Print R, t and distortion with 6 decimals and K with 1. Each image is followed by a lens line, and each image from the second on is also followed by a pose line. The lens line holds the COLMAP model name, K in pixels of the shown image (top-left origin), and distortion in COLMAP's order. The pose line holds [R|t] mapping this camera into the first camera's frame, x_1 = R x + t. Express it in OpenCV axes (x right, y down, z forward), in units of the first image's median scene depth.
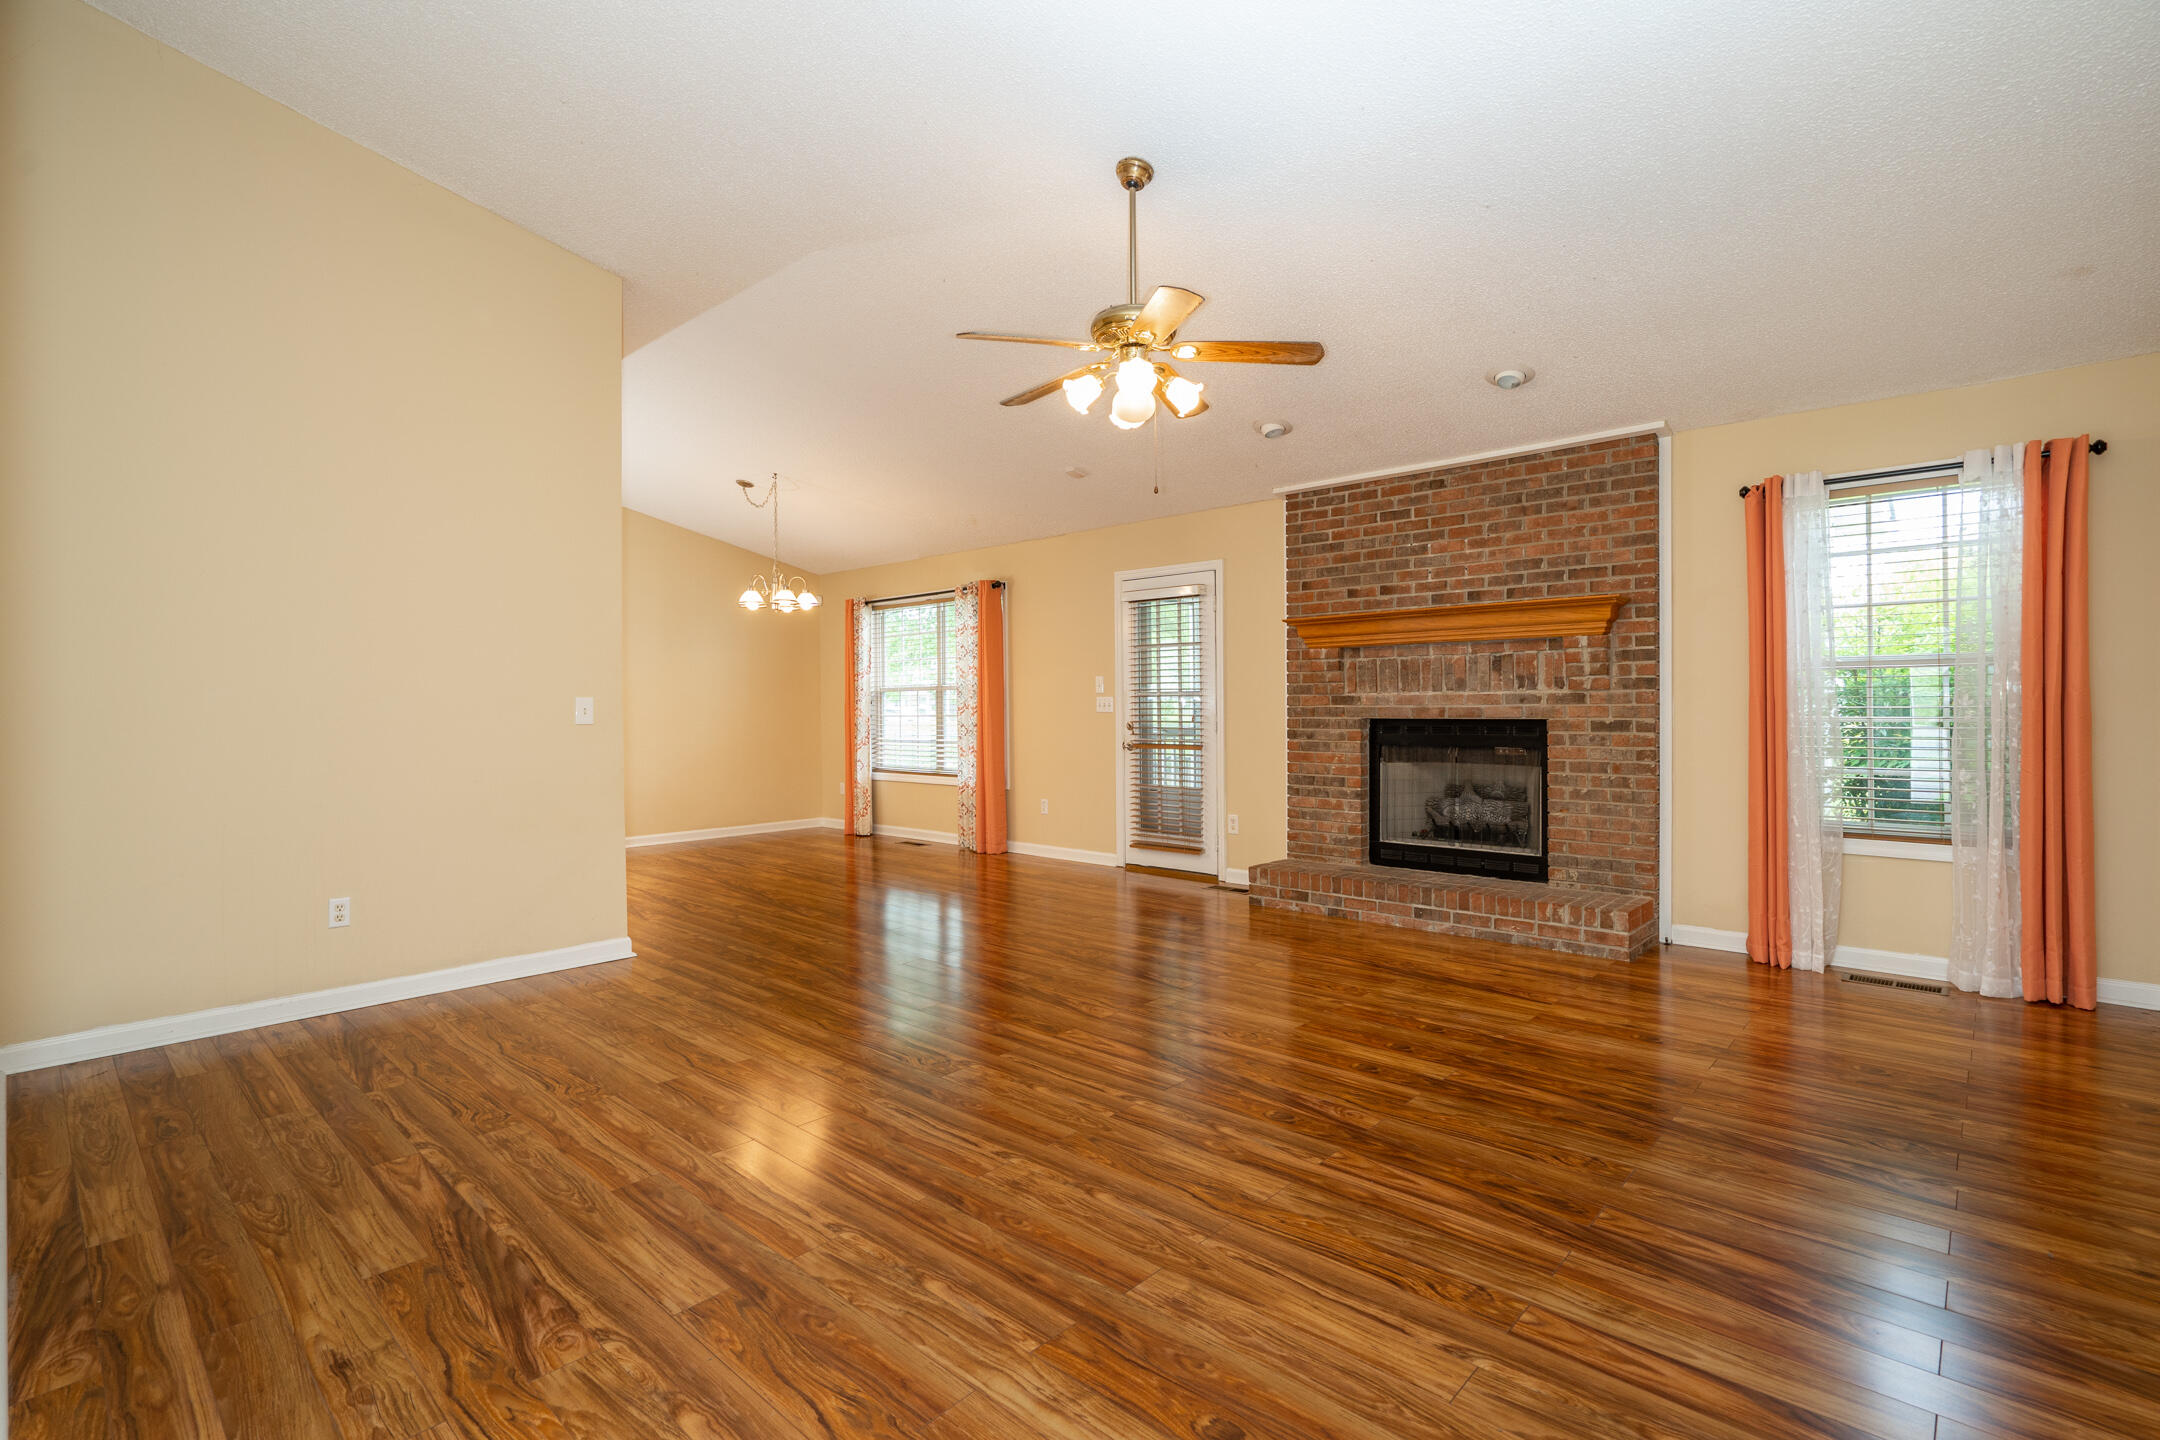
lens RADIAL K [[990.8, 0, 1109.1], [0, 990.8, 702.2], [0, 0, 1]] dist [-0.004387, 0.003242]
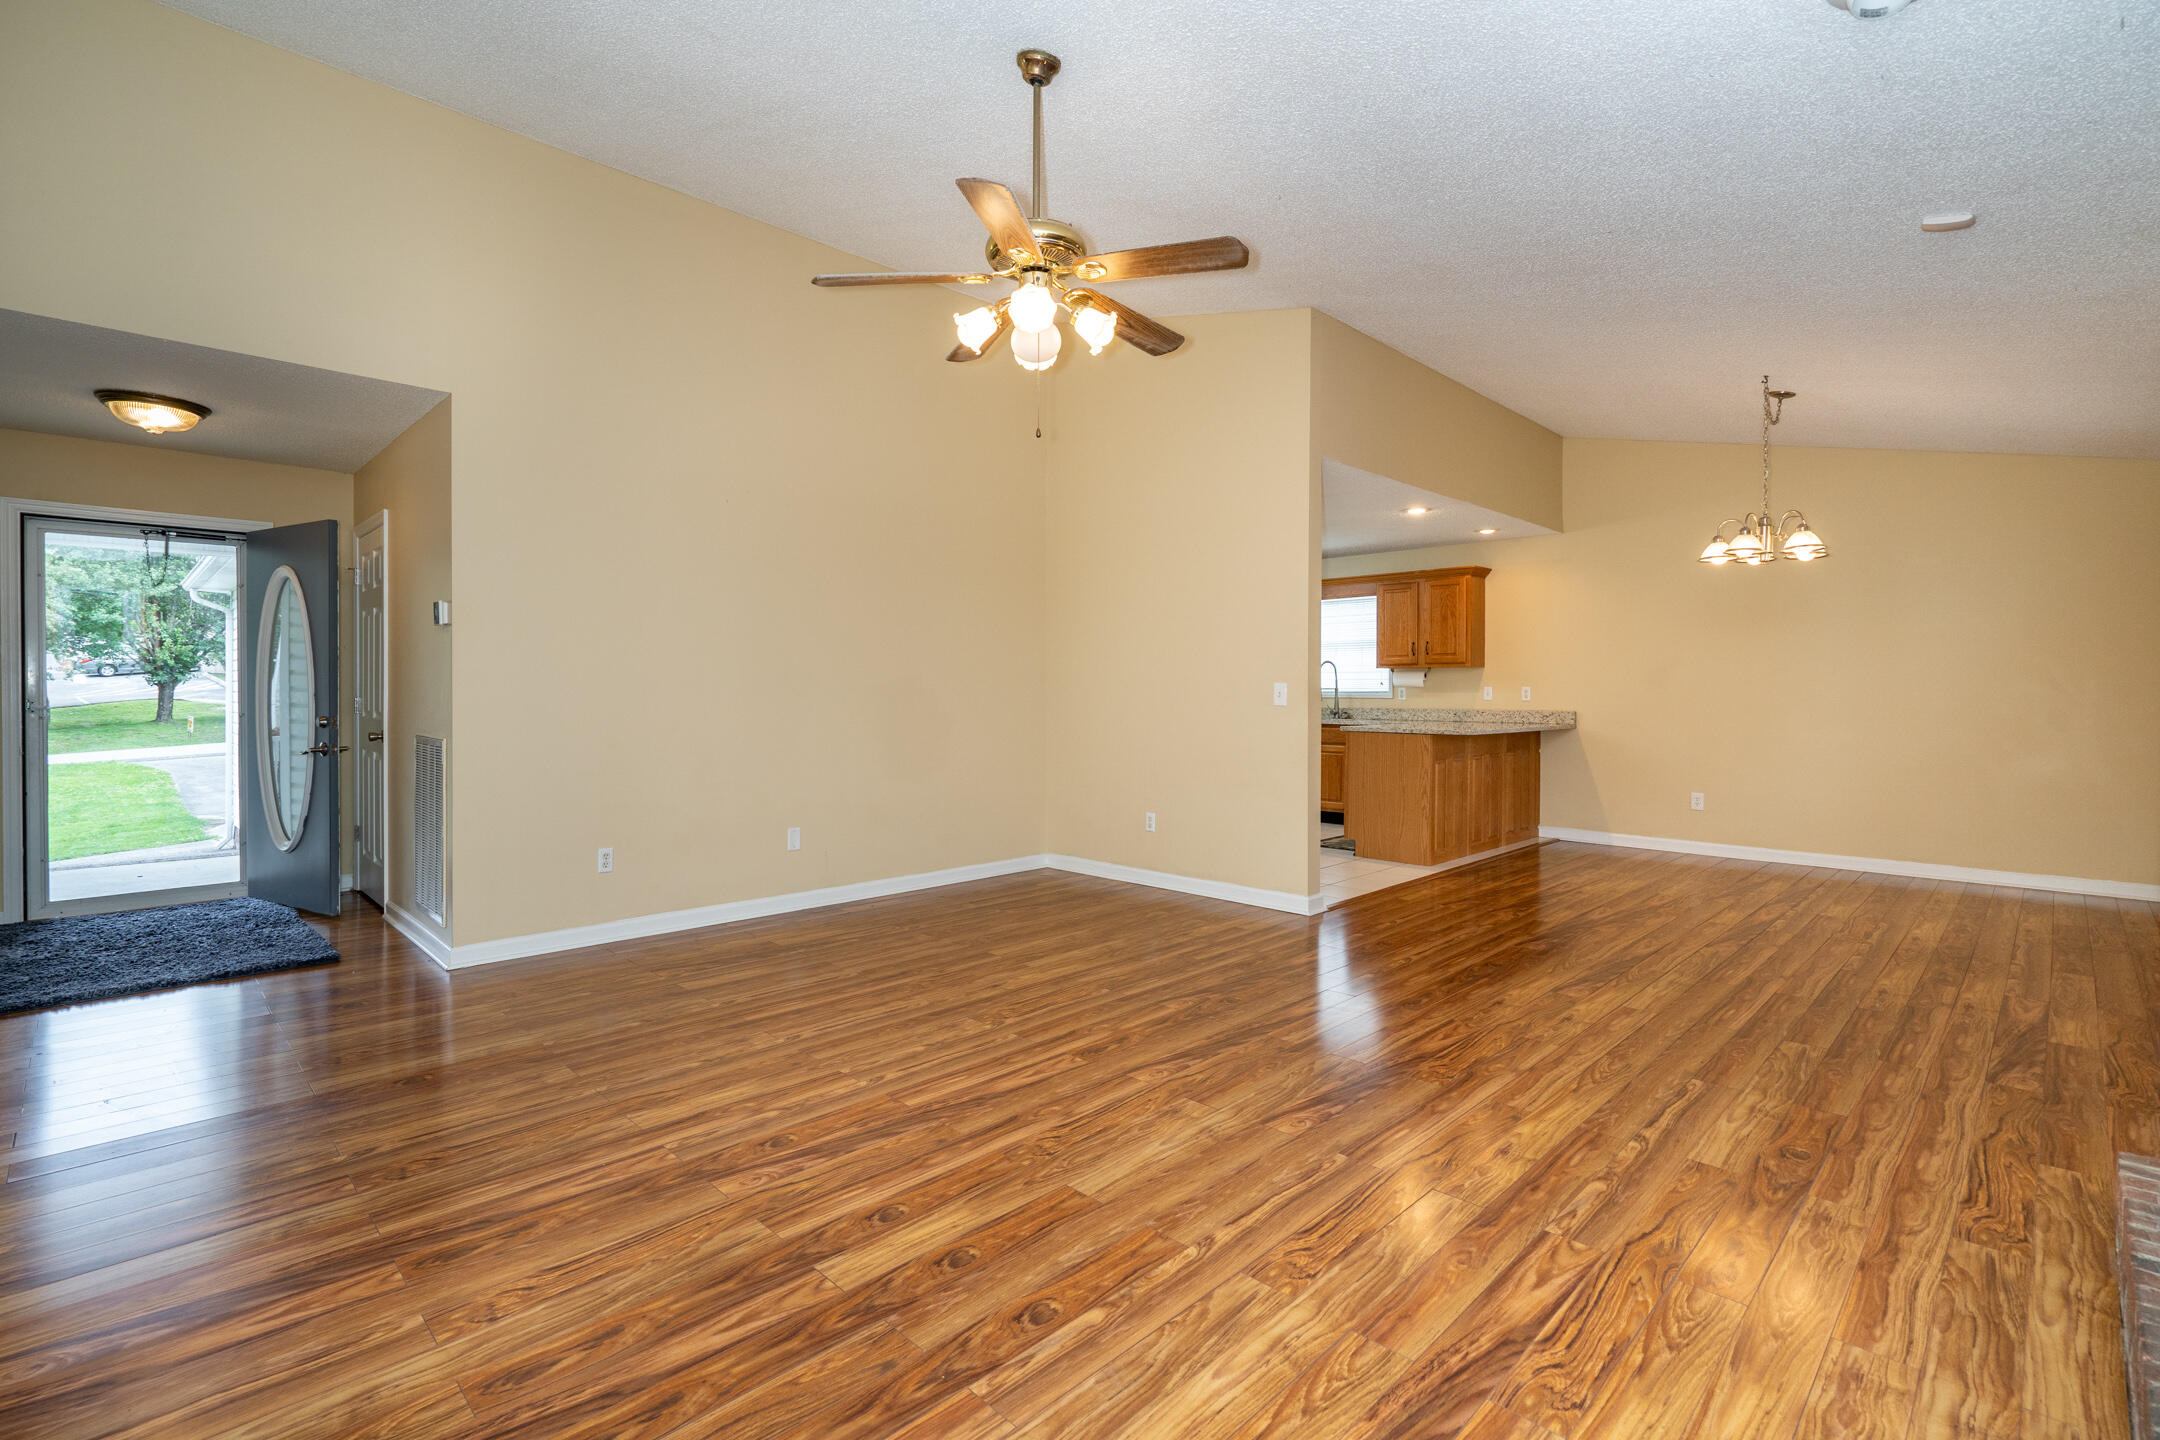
lens RADIAL K [[990.8, 0, 1060.0], [0, 990.8, 675.2], [0, 0, 1]] dist [-0.004387, 0.003242]
pose [[-0.062576, -0.008422, -0.998005, 0.623437], [-0.000323, 0.999965, -0.008419, -0.003223], [0.998040, -0.000204, -0.062577, 0.762419]]
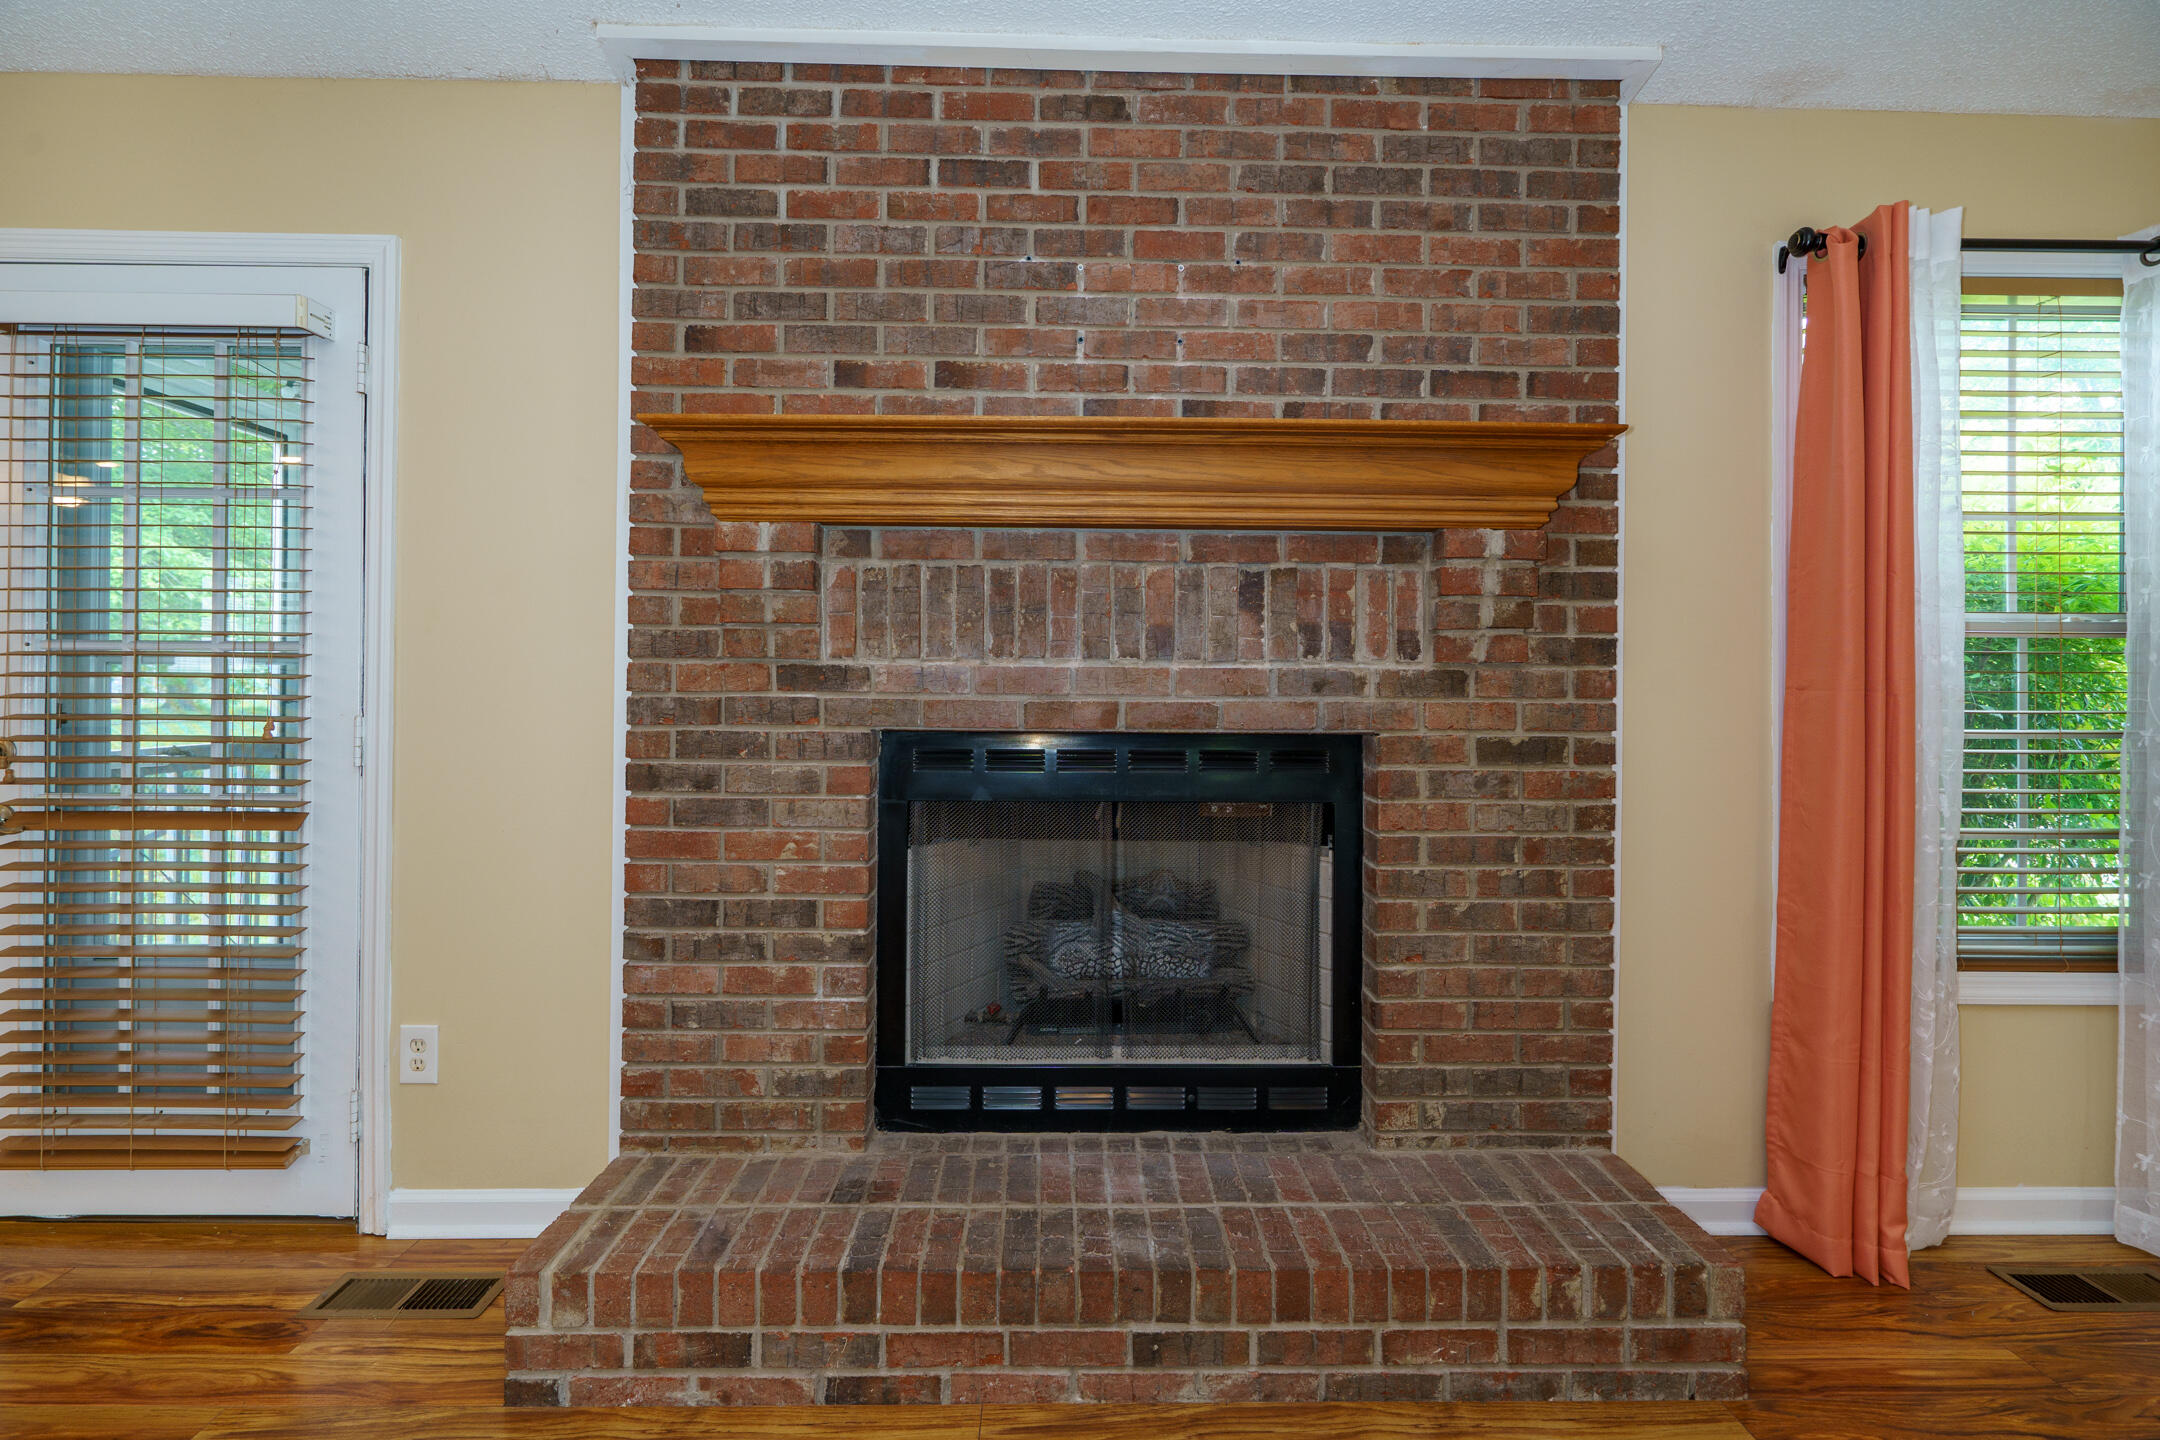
lens RADIAL K [[990.8, 0, 1066.3], [0, 990.8, 680.9], [0, 0, 1]] dist [-0.004387, 0.003242]
pose [[0.730994, 0.017935, 0.682148, 0.076054], [-0.014836, 0.999836, -0.010388, 0.001515], [-0.682223, -0.002527, 0.731140, 0.823209]]
